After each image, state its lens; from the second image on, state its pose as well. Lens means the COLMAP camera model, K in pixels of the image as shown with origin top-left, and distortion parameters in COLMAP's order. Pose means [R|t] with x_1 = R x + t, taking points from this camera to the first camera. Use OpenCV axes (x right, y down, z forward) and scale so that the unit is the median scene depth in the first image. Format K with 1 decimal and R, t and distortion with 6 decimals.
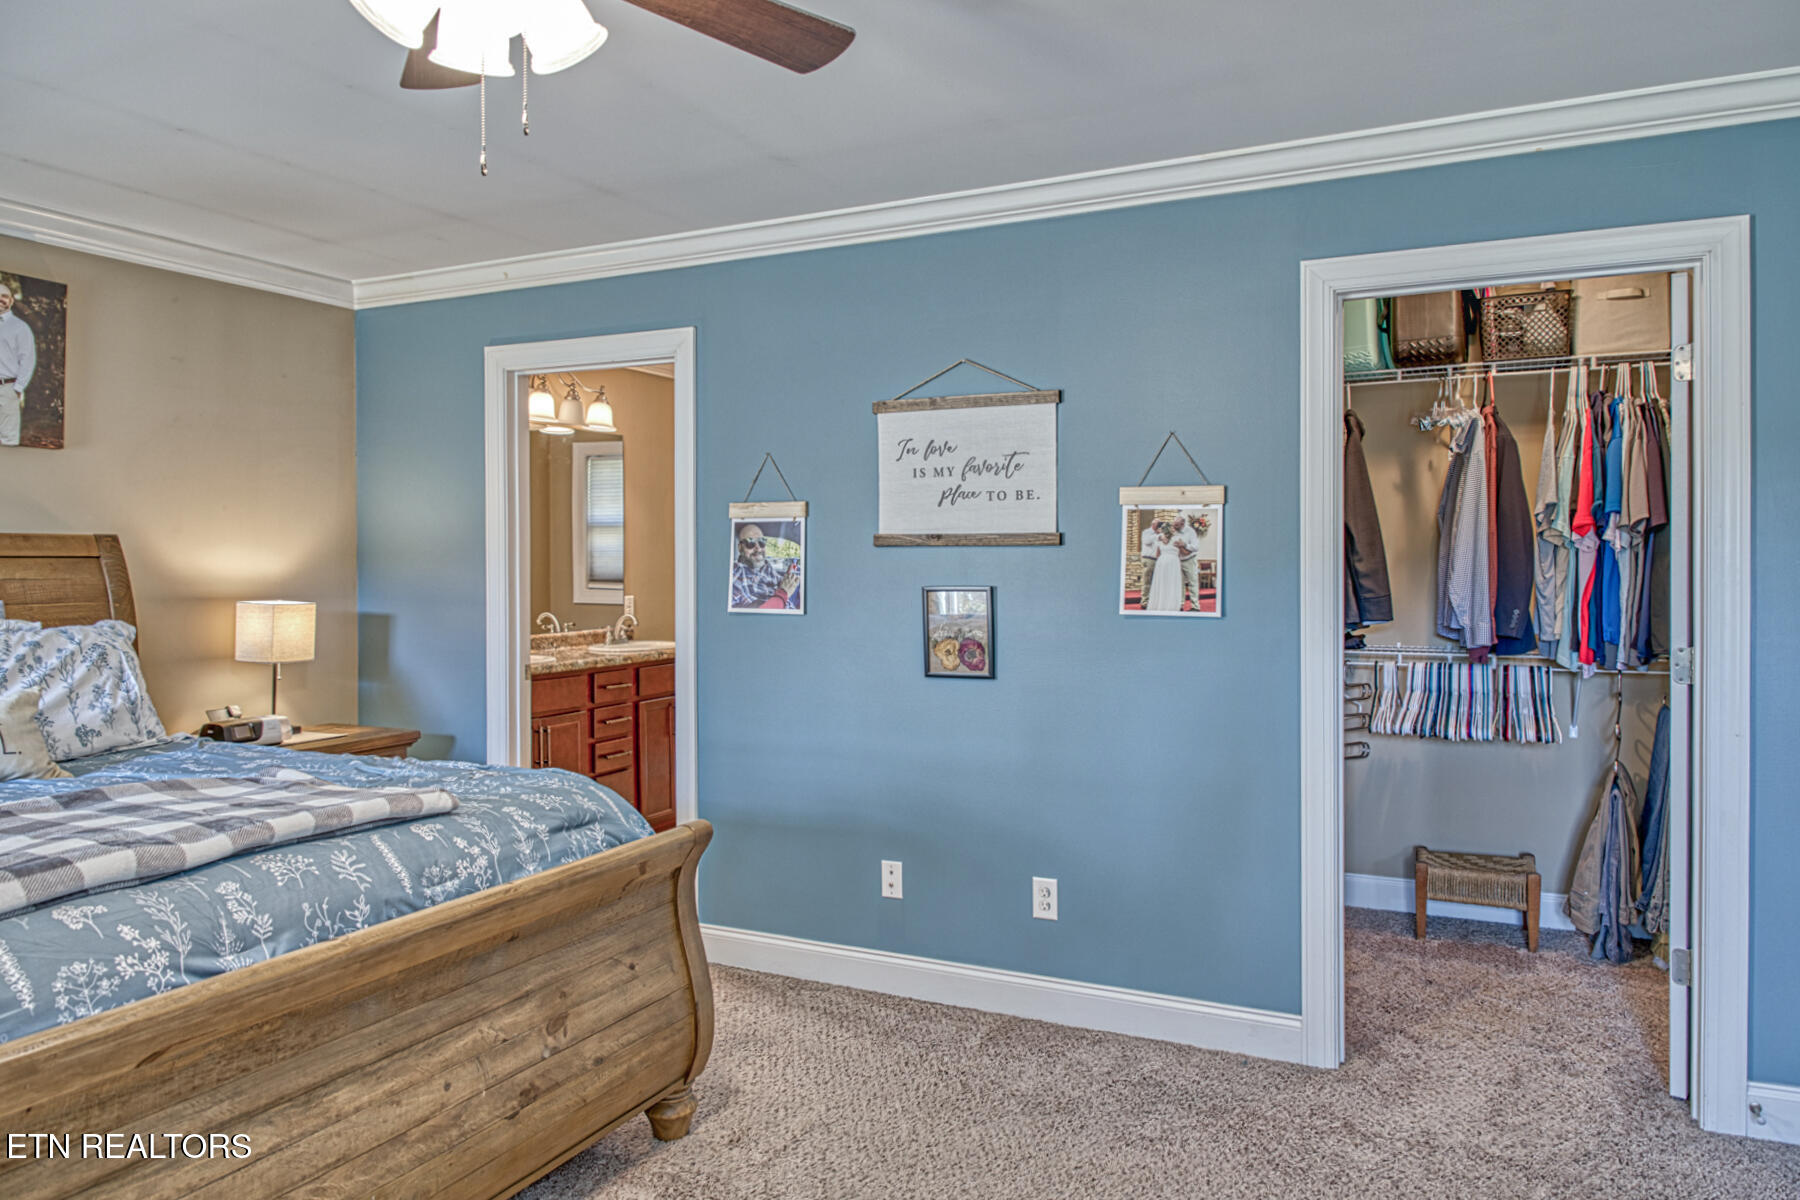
lens RADIAL K [[1273.3, 0, 901.3], [0, 1273.3, 609.9], [0, 0, 1]] dist [0.007482, 0.002306]
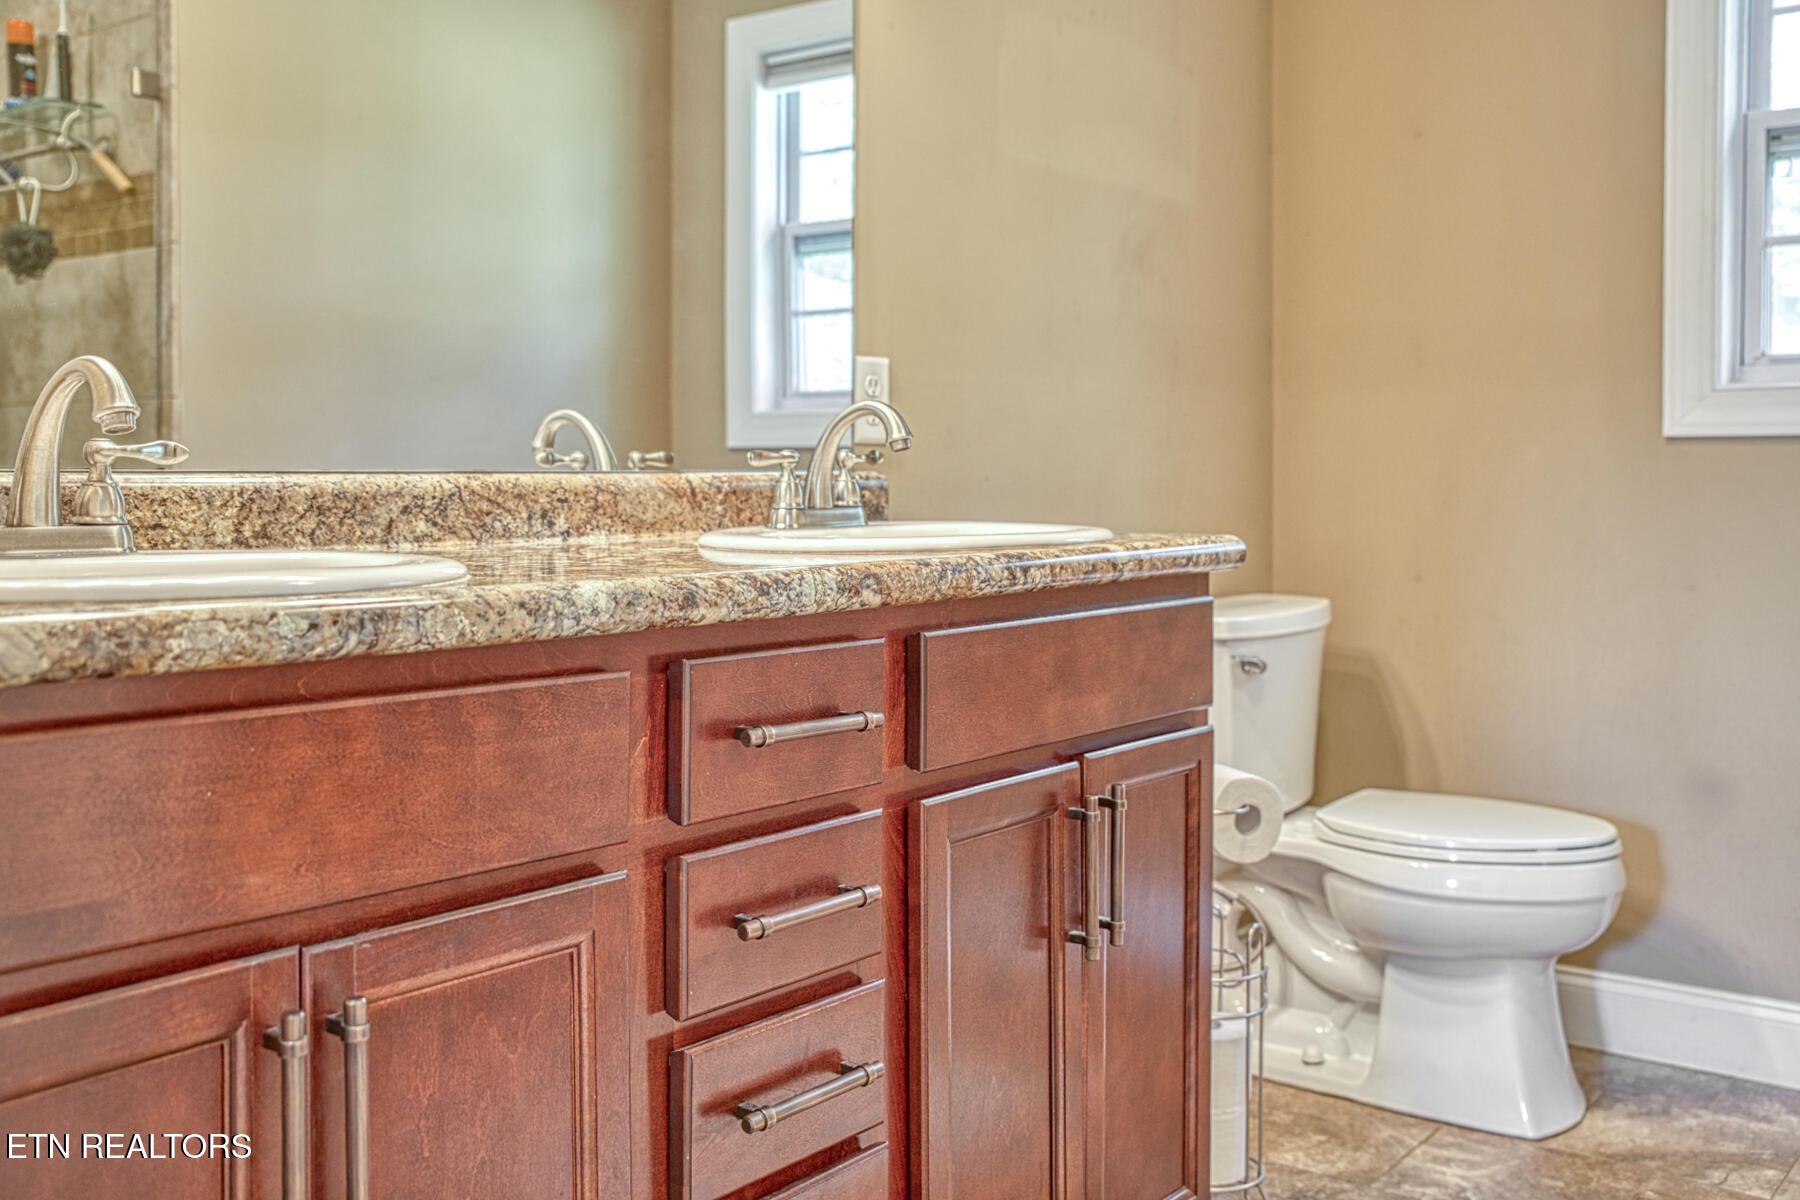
lens RADIAL K [[1794.0, 0, 899.7], [0, 1794.0, 597.1], [0, 0, 1]] dist [-0.001338, 0.000000]
pose [[0.981878, 0.014862, -0.188930, -0.156664], [-0.009340, 0.999504, 0.030081, 0.032261], [0.189283, -0.027771, 0.981530, 0.727284]]
